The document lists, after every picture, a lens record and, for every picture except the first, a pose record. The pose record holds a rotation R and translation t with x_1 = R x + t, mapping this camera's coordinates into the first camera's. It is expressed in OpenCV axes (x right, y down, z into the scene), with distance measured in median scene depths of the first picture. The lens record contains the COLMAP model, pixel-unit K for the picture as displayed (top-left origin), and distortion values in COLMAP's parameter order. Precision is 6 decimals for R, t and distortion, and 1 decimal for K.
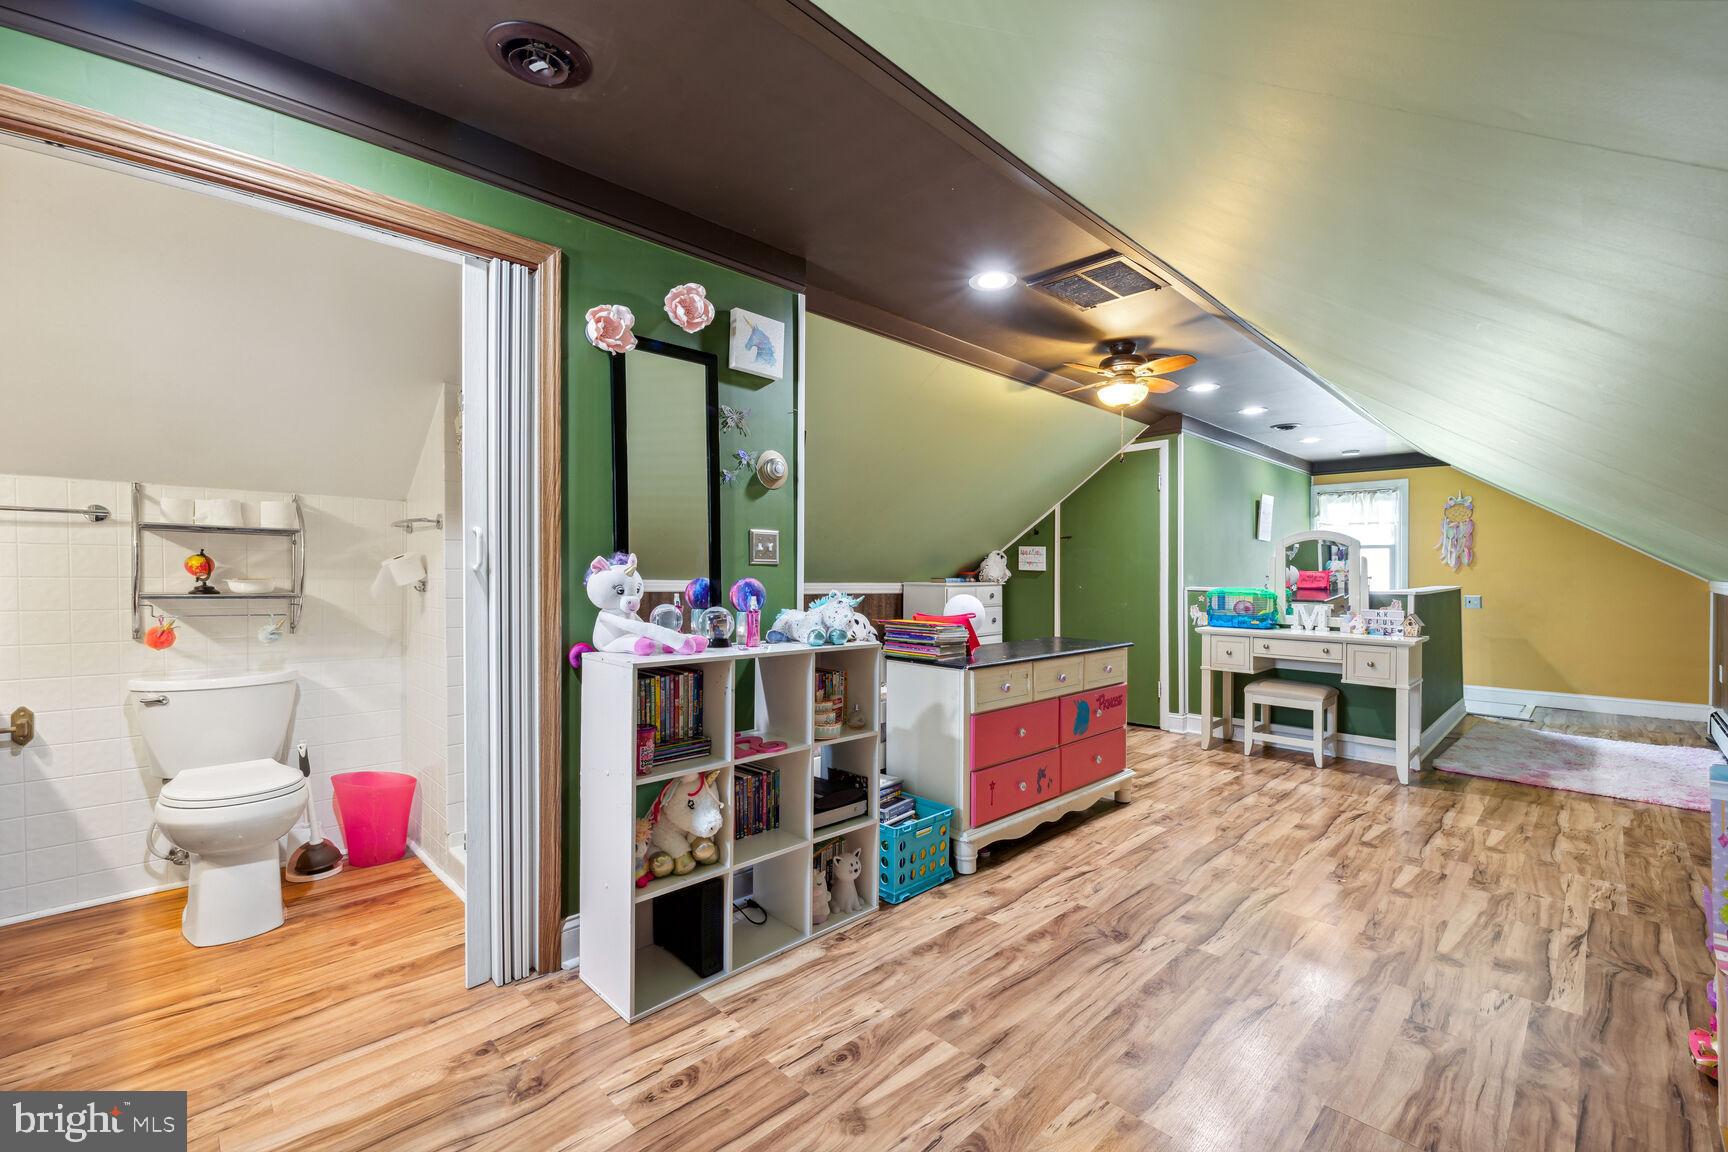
lens RADIAL K [[727.5, 0, 866.1], [0, 727.5, 571.5], [0, 0, 1]] dist [0.000443, 0.000293]
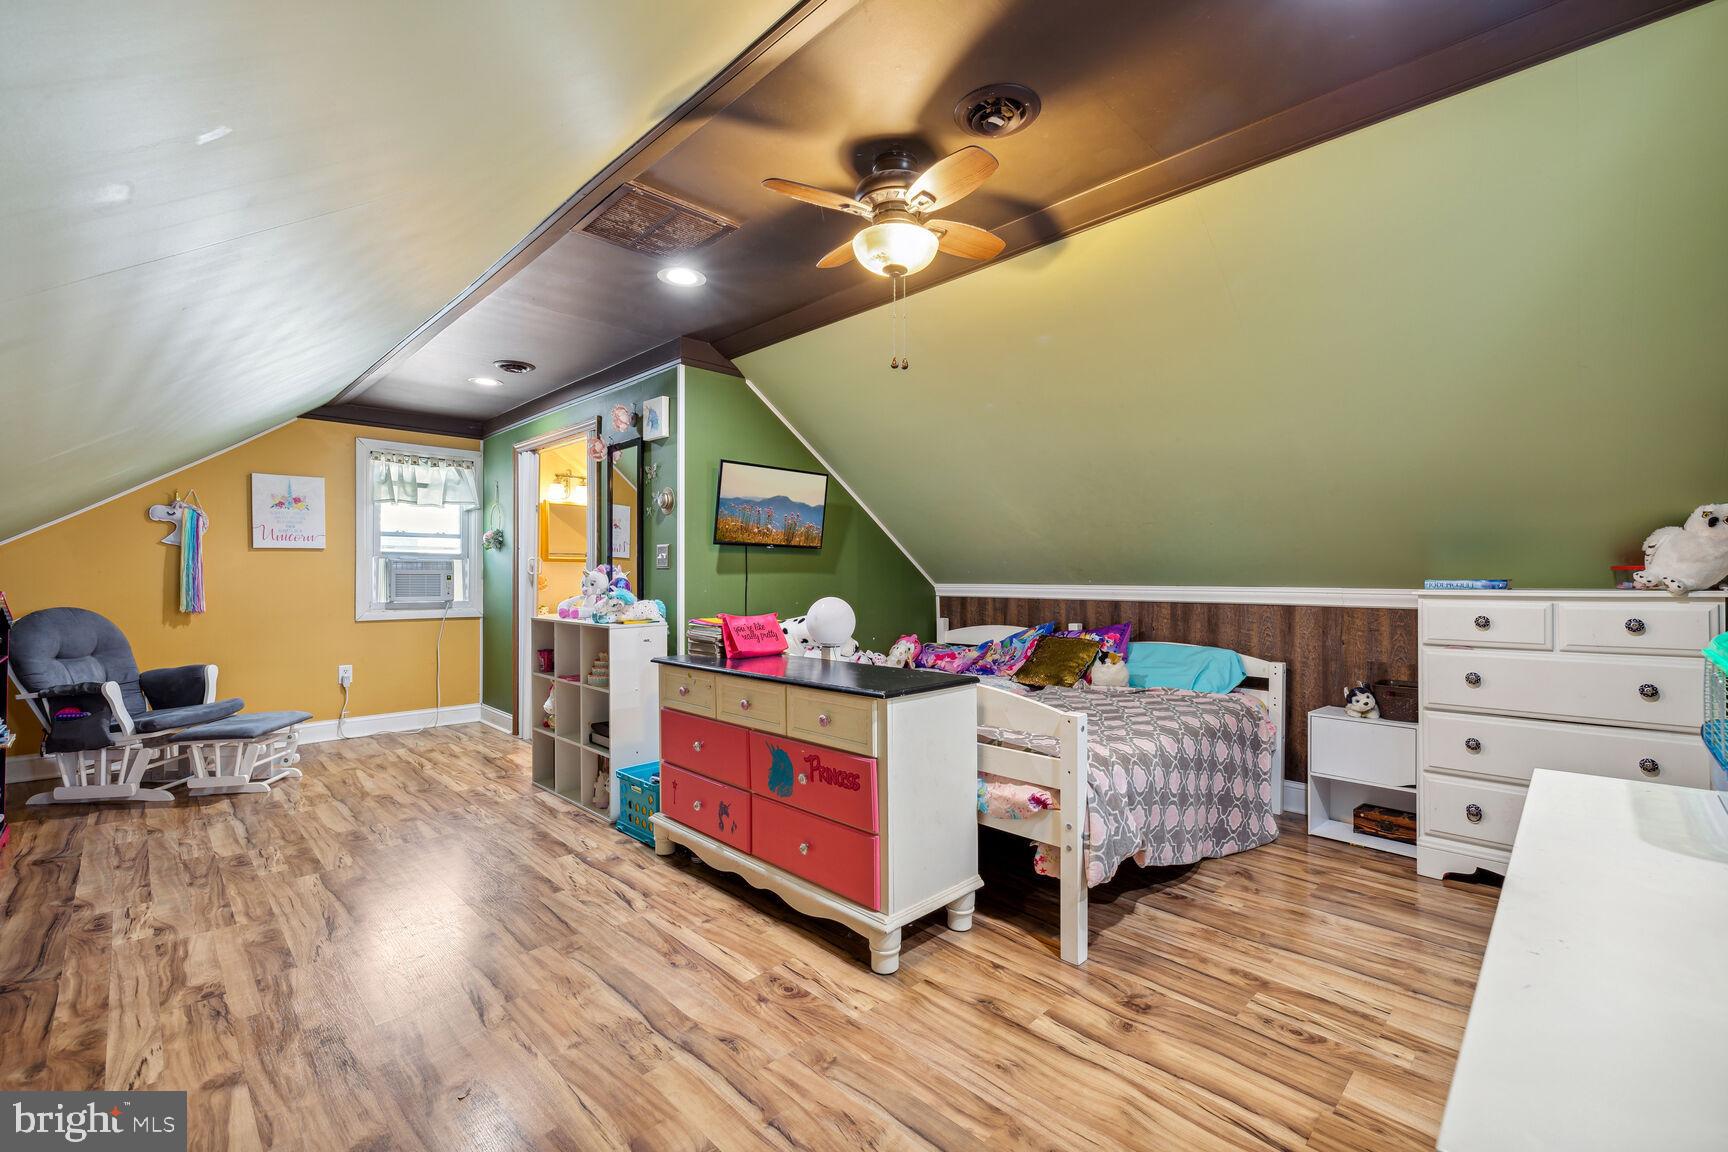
lens RADIAL K [[727.5, 0, 866.1], [0, 727.5, 571.5], [0, 0, 1]] dist [0.000443, 0.000293]
pose [[0.016245, -0.009150, -0.999826, 1.261057], [0.006105, 0.999940, -0.009052, 0.011089], [0.999849, -0.005957, 0.016300, 1.328825]]
